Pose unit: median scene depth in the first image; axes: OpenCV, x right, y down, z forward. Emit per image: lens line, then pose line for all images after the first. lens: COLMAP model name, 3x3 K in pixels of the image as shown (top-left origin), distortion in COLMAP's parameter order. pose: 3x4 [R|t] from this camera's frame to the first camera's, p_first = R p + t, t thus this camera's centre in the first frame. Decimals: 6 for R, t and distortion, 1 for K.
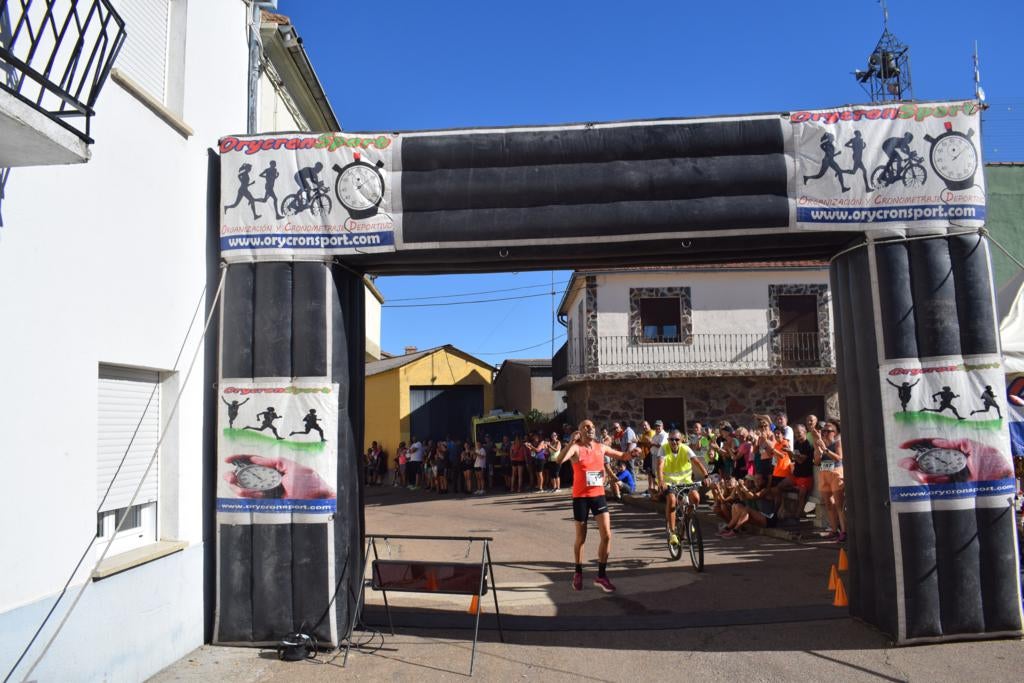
lens RADIAL K [[870.0, 0, 512.1], [0, 870.0, 347.4], [0, 0, 1]] dist [-0.094067, 0.022299]
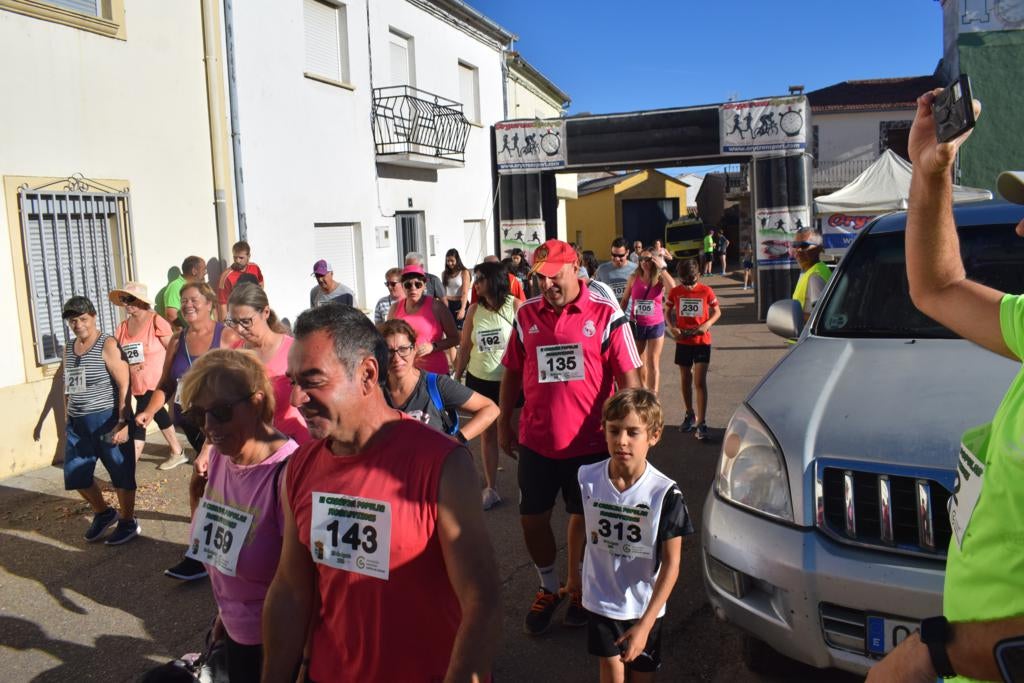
lens RADIAL K [[805.8, 0, 507.9], [0, 805.8, 347.5], [0, 0, 1]] dist [-0.099911, 0.020527]
pose [[0.957051, 0.022518, -0.289044, 0.394893], [0.047099, 0.971659, 0.231647, -0.152656], [0.286069, -0.235312, 0.928866, -1.348327]]
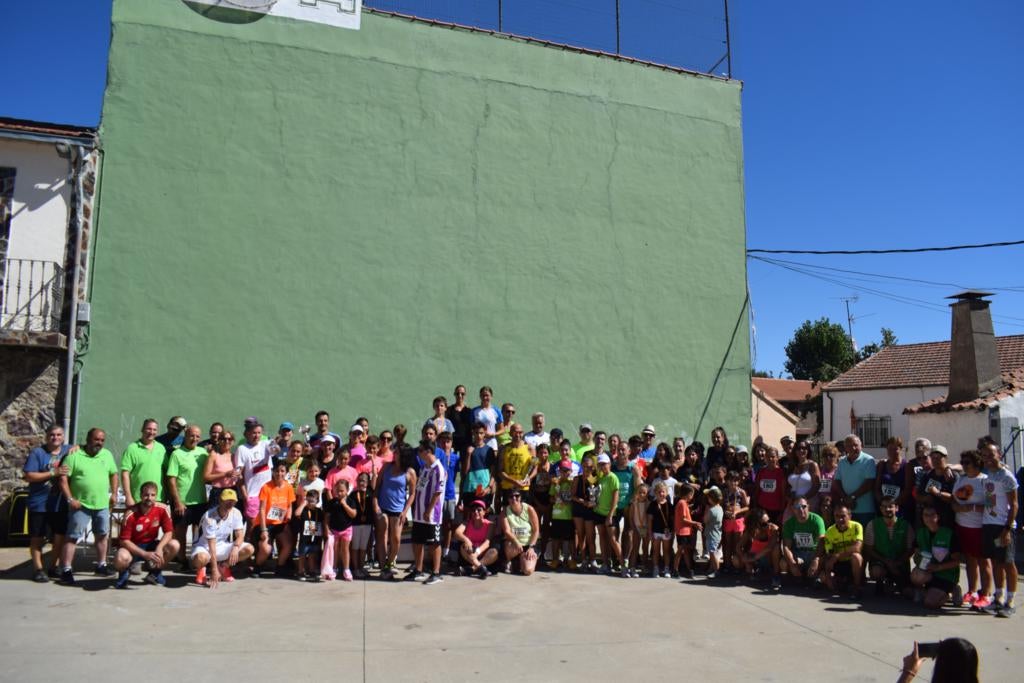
lens RADIAL K [[805.8, 0, 519.9], [0, 805.8, 344.4], [0, 0, 1]] dist [-0.099911, 0.020527]
pose [[0.912962, 0.077484, 0.400621, 1.728738], [-0.067218, 0.996951, -0.039637, 0.103579], [-0.402471, 0.009258, 0.915386, 1.733622]]
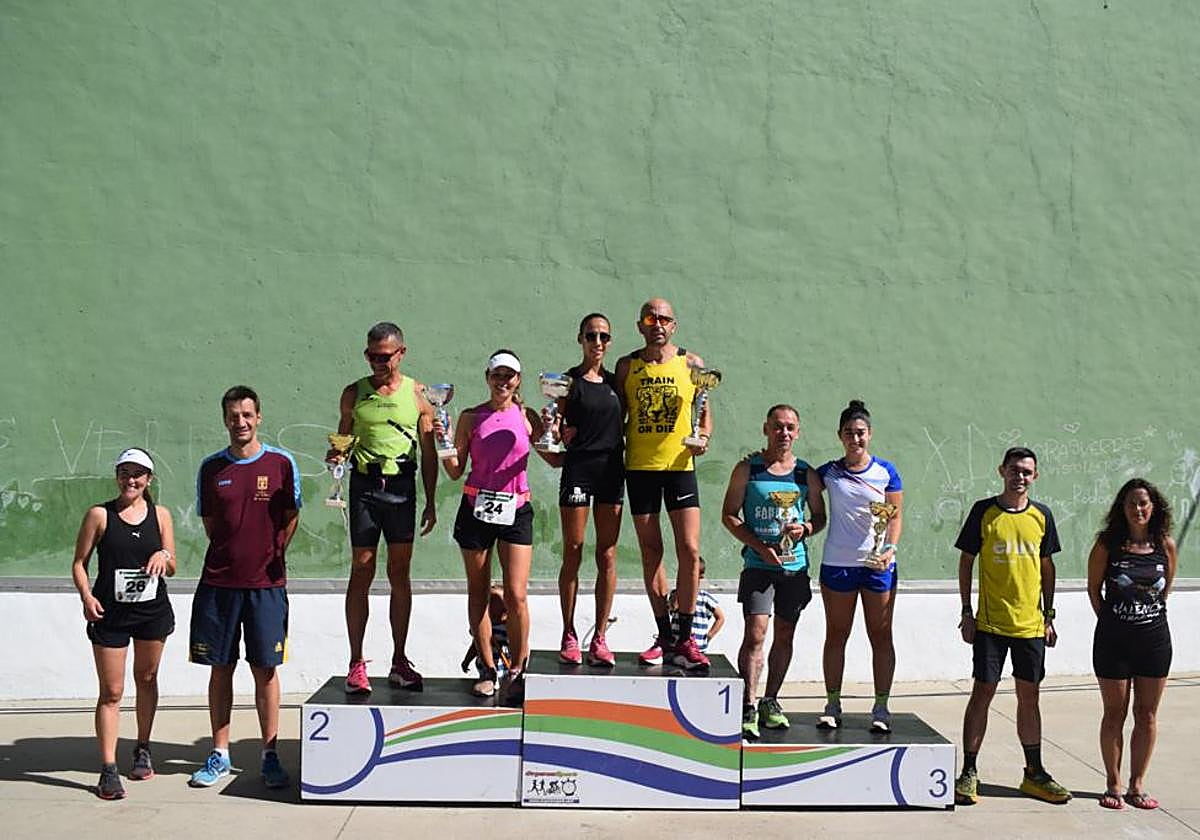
lens RADIAL K [[1245.0, 0, 640.5], [0, 1245.0, 428.5], [0, 0, 1]] dist [-0.070778, 0.000000]
pose [[0.960022, 0.044518, 0.276362, 2.035543], [-0.062909, 0.996330, 0.058040, 0.157889], [-0.272764, -0.073105, 0.959300, 2.389644]]
